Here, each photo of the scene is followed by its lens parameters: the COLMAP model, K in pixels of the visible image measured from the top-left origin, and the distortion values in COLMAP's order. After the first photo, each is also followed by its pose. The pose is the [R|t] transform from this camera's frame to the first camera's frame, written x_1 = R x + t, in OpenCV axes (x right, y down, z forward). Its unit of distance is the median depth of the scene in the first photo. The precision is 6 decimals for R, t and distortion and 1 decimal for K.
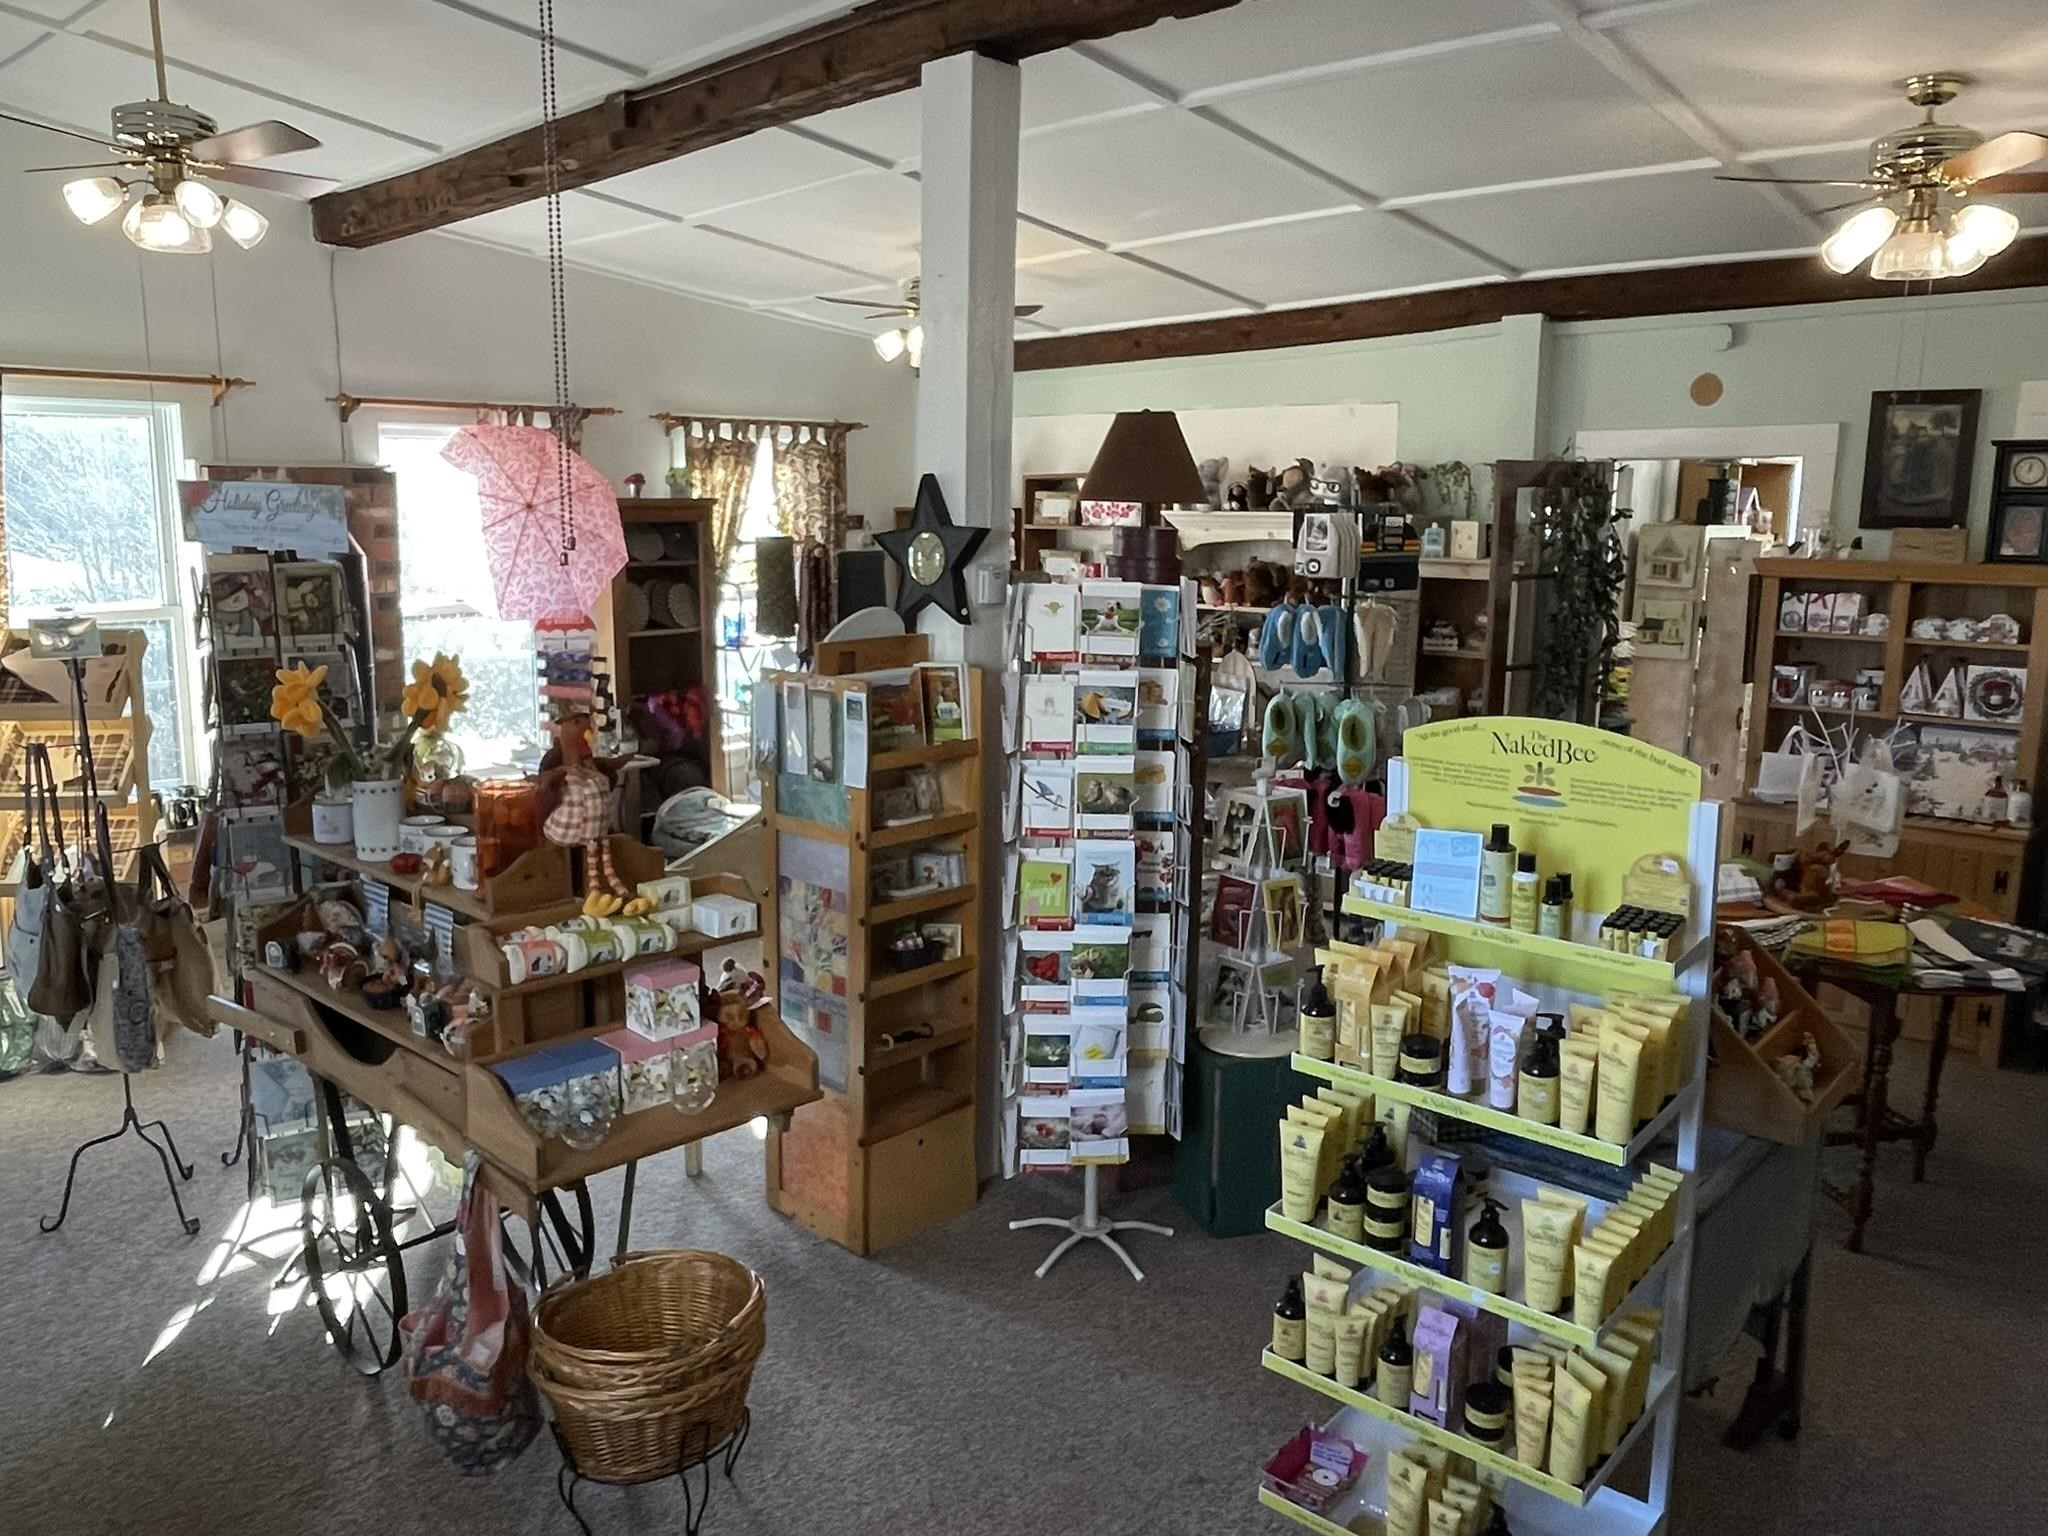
lens RADIAL K [[1537.2, 0, 1021.4], [0, 1537.2, 768.6], [0, 0, 1]] dist [-0.013564, -0.001554]
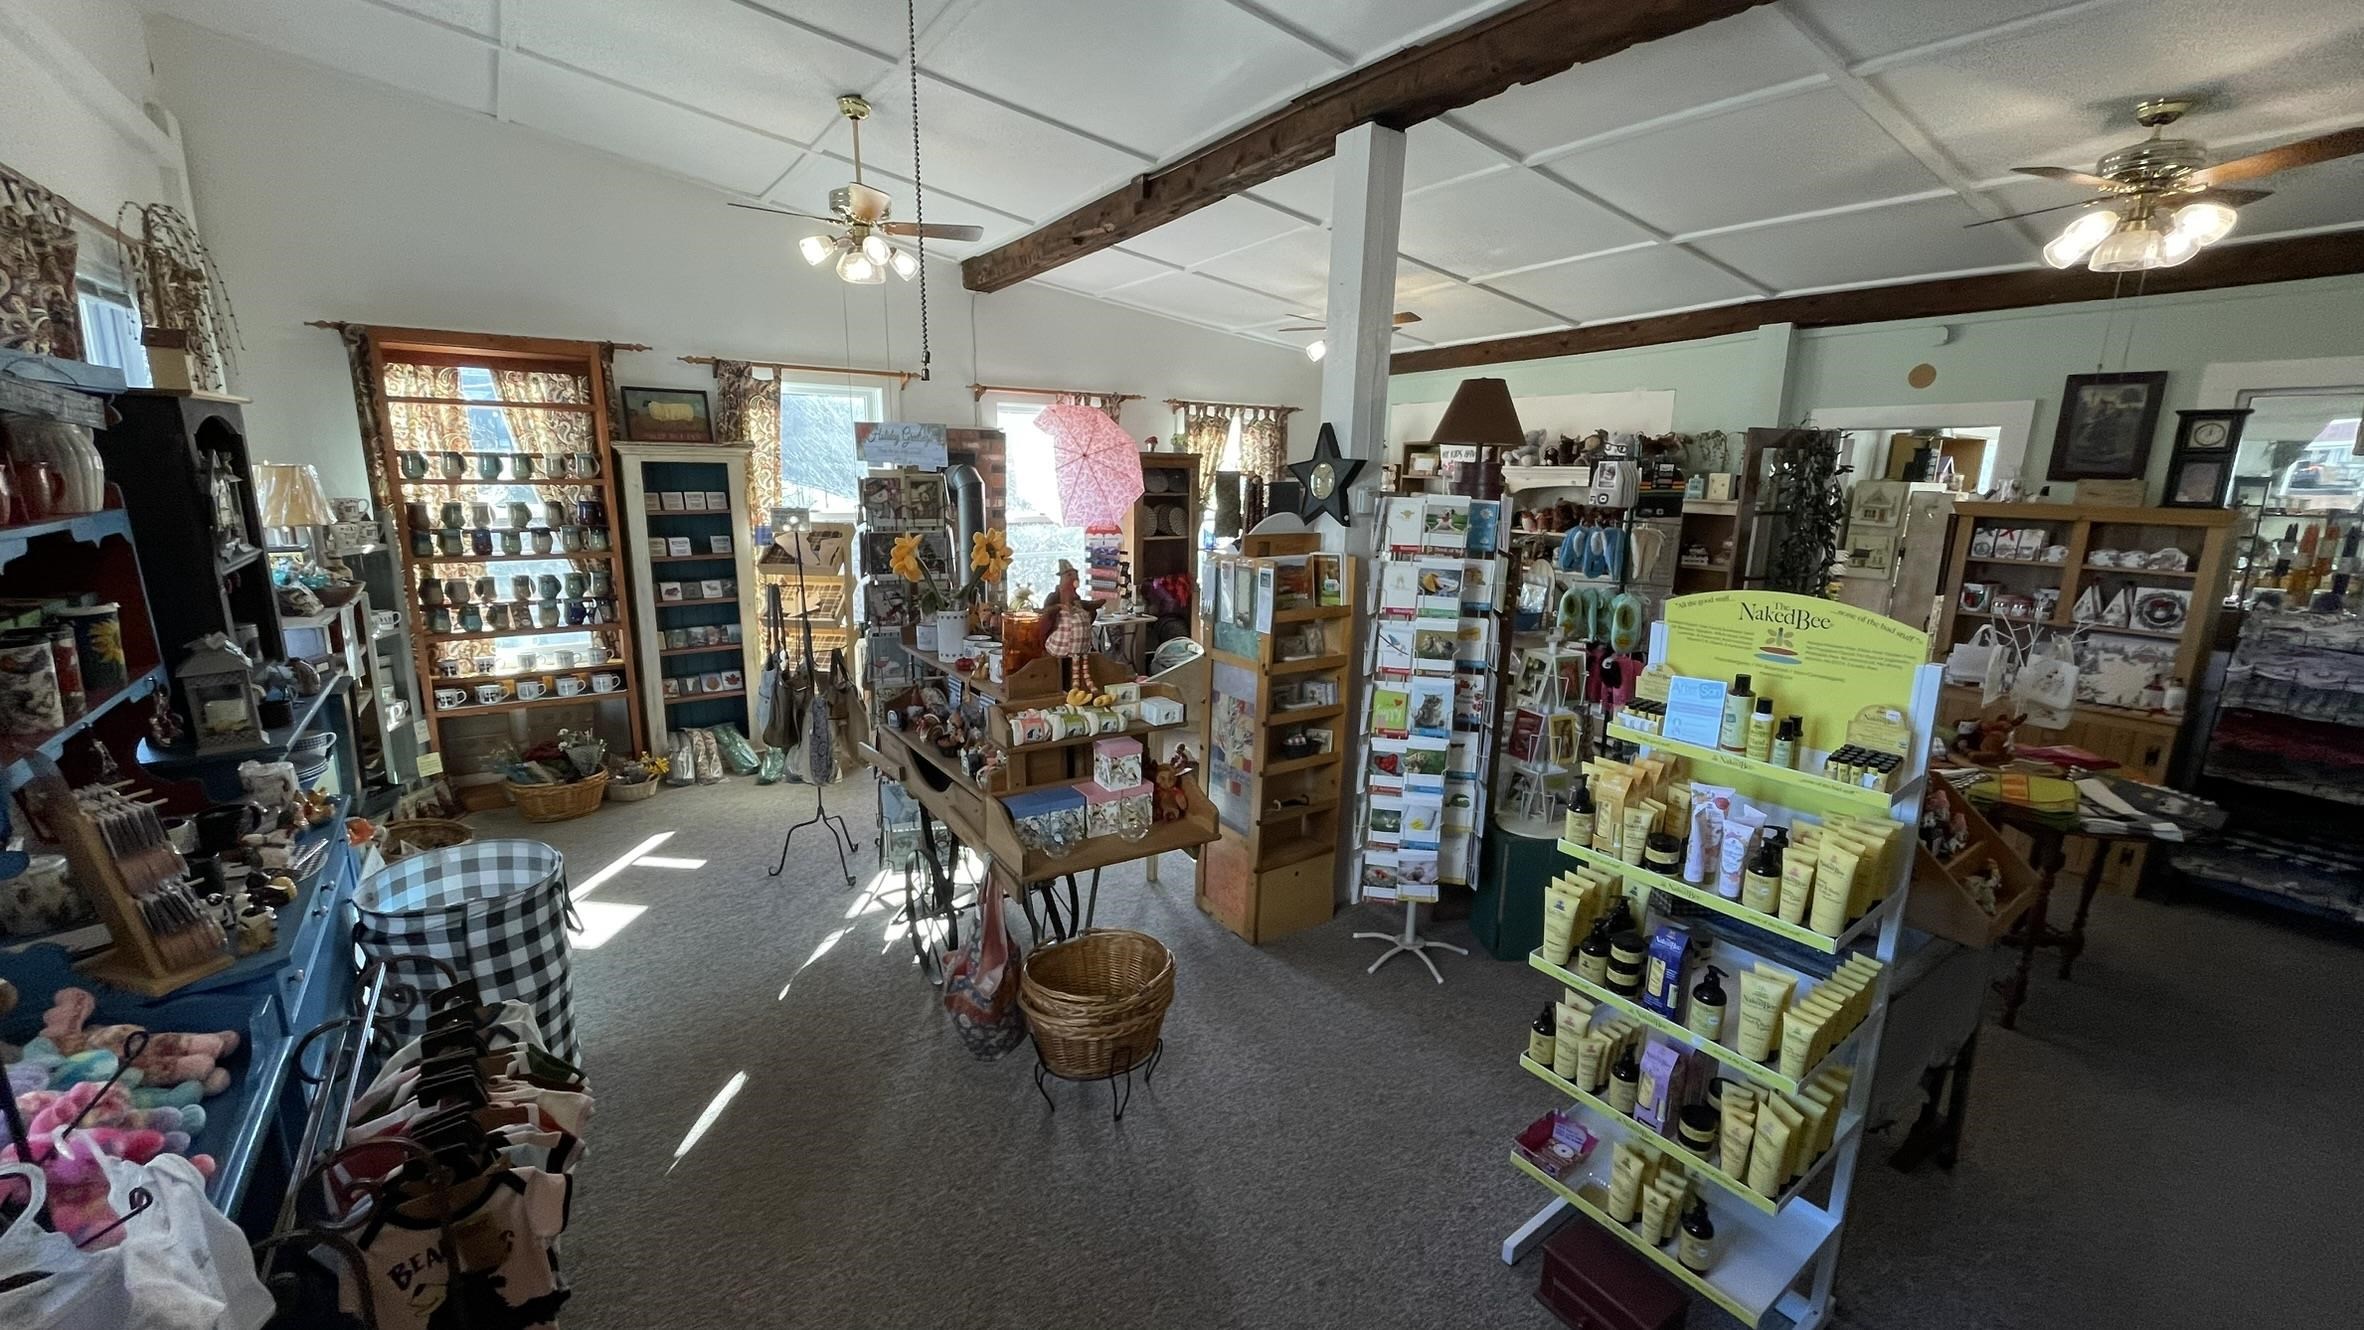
lens RADIAL K [[961.2, 0, 1191.5], [0, 961.2, 677.5], [0, 0, 1]] dist [-0.010797, 0.001102]
pose [[0.976717, 0.057186, -0.206768, 0.016755], [-0.048112, 0.997656, 0.048655, 0.011905], [0.209066, -0.037574, 0.977179, 0.071521]]
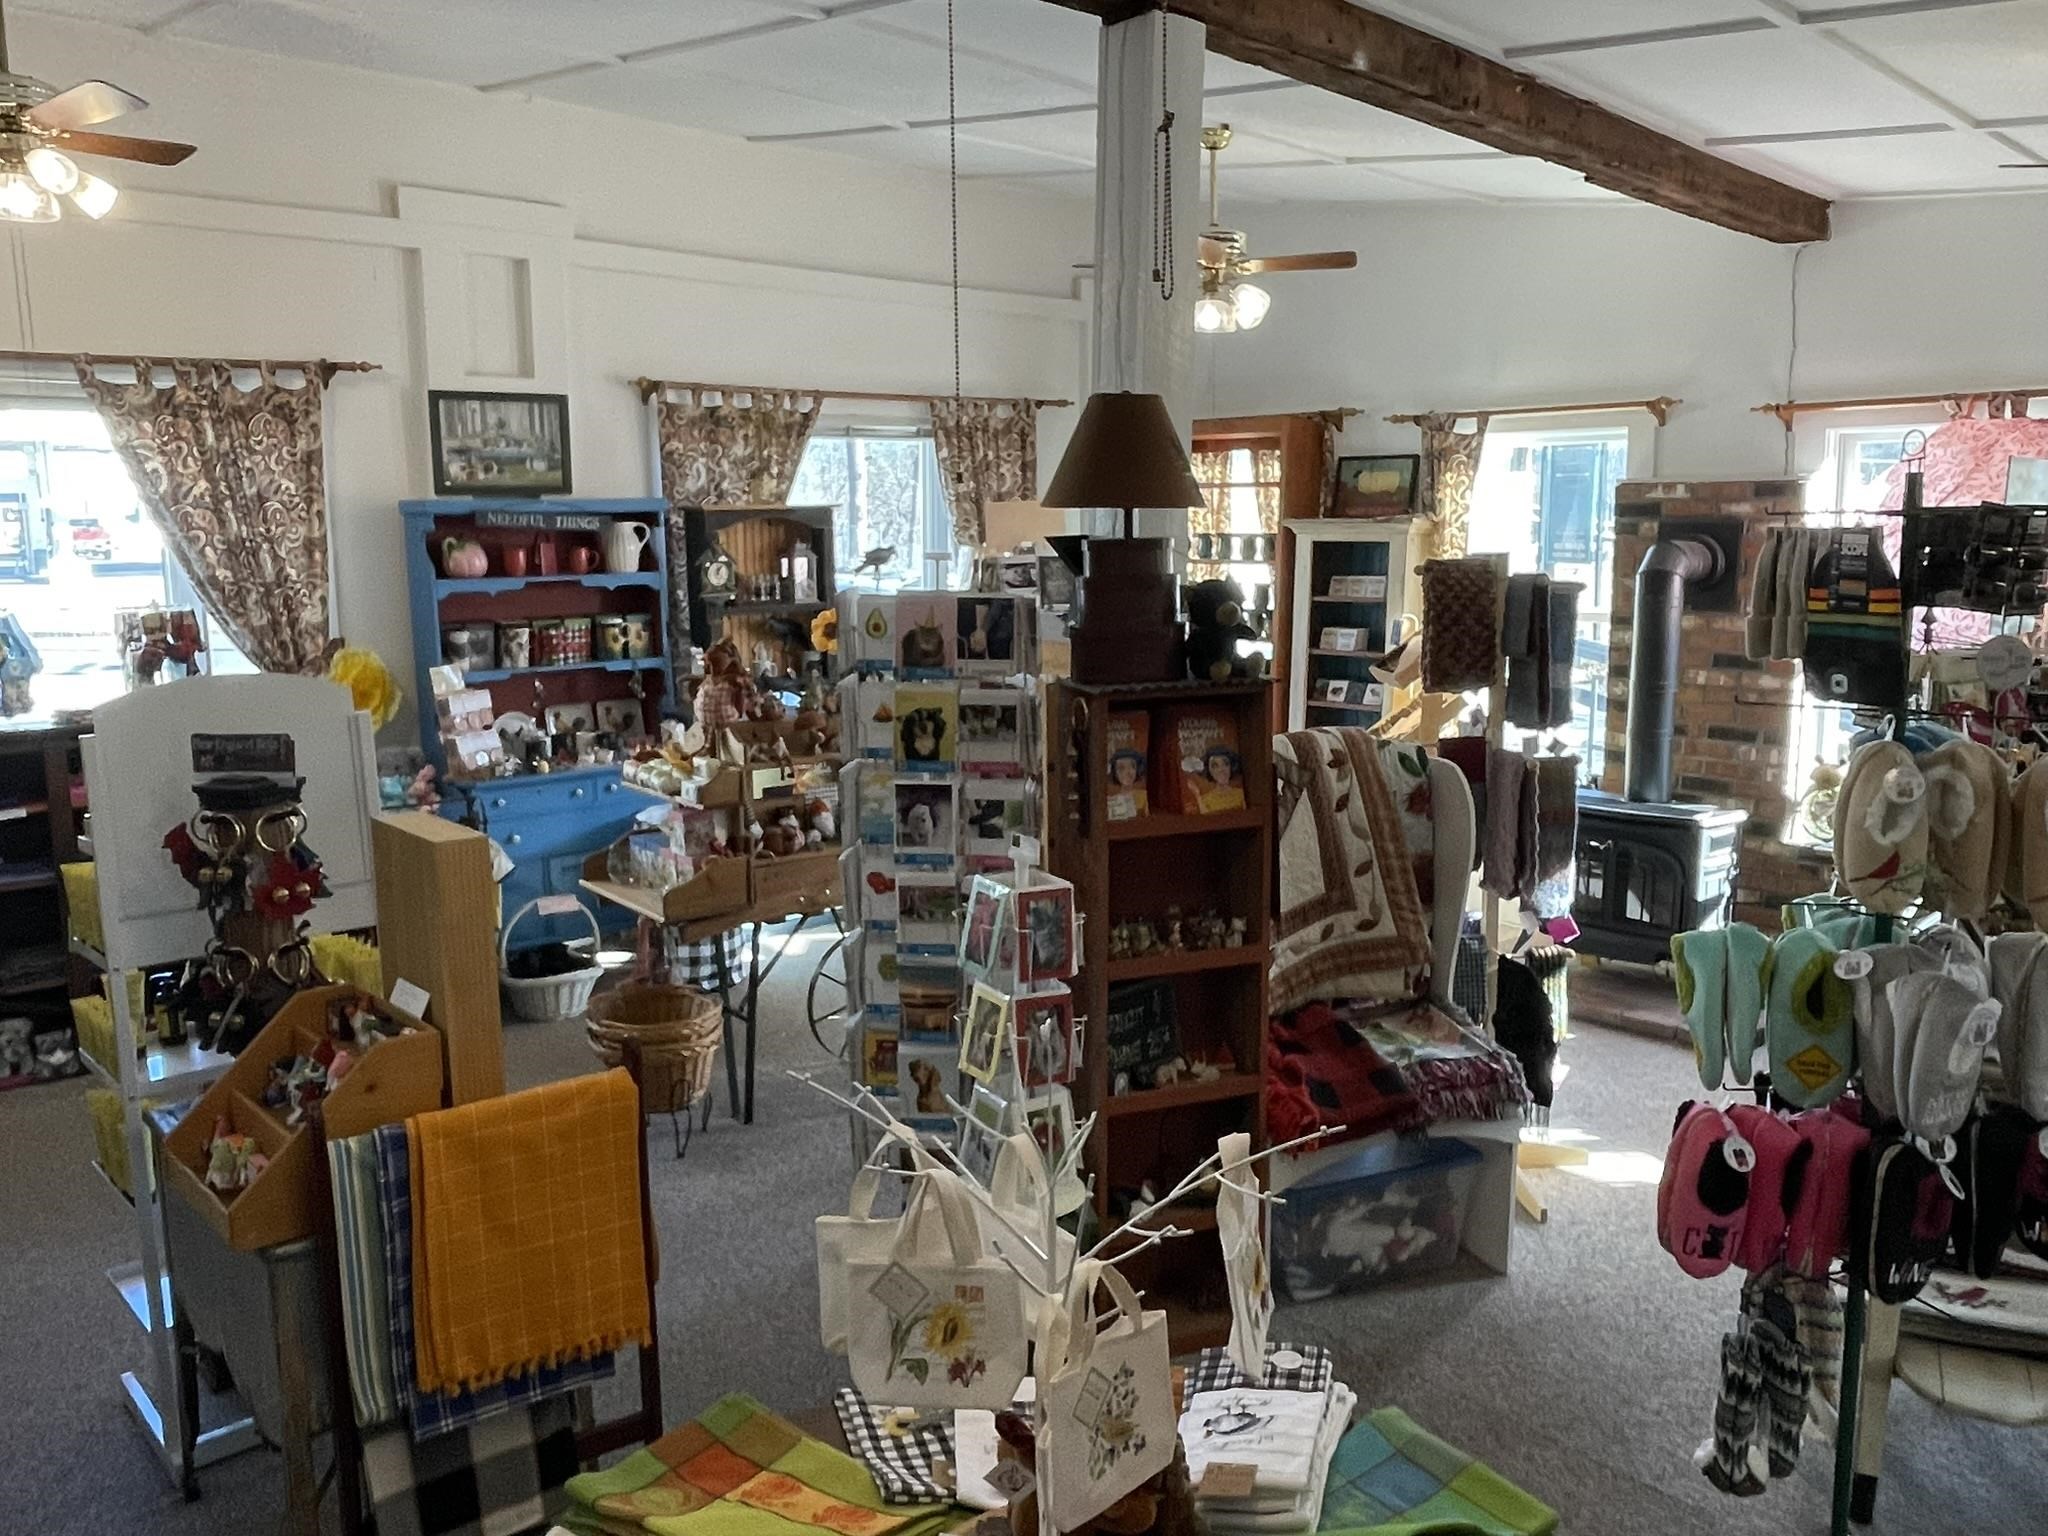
lens RADIAL K [[1537.2, 0, 1024.4], [0, 1537.2, 770.2], [0, 0, 1]] dist [-0.013564, -0.001554]
pose [[-0.117605, 0.151849, -0.981382, 1.104299], [-0.162604, 0.971958, 0.169877, -0.212700], [0.979658, 0.179555, -0.089616, 1.300604]]
